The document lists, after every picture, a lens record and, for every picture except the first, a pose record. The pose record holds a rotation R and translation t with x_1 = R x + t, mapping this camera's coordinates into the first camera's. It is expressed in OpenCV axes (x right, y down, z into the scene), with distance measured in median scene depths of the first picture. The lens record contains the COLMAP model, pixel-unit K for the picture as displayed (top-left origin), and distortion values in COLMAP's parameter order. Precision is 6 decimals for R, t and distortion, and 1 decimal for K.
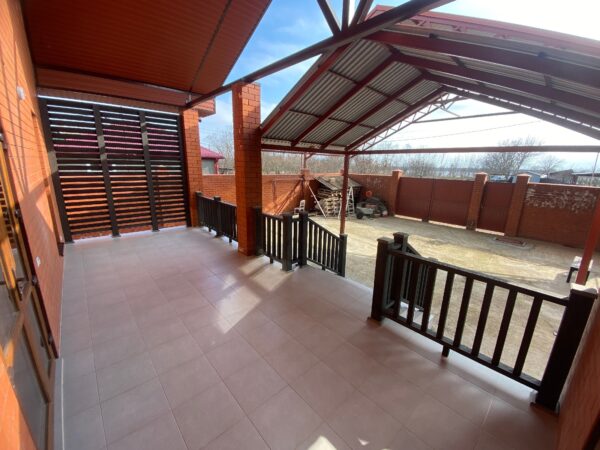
lens RADIAL K [[248.1, 0, 300.0], [0, 248.1, 225.0], [0, 0, 1]] dist [-0.002775, -0.000338]
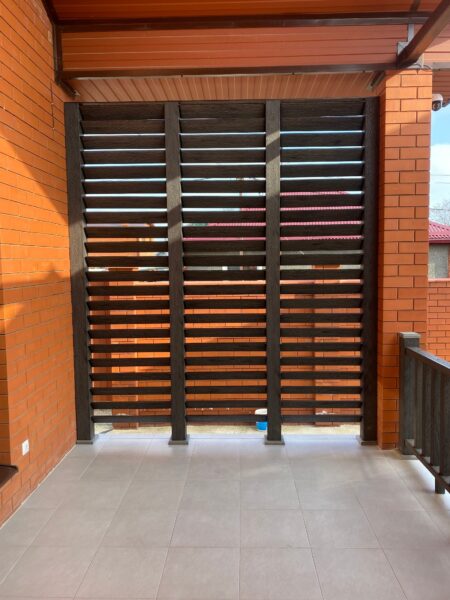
lens RADIAL K [[449.8, 0, 225.0], [0, 449.8, 300.0], [0, 0, 1]] dist [0.002623, -0.003832]
pose [[0.725631, 0.019023, -0.687821, -0.225942], [-0.141297, 0.982434, -0.121893, -0.088033], [0.673420, 0.185636, 0.715573, 0.516247]]
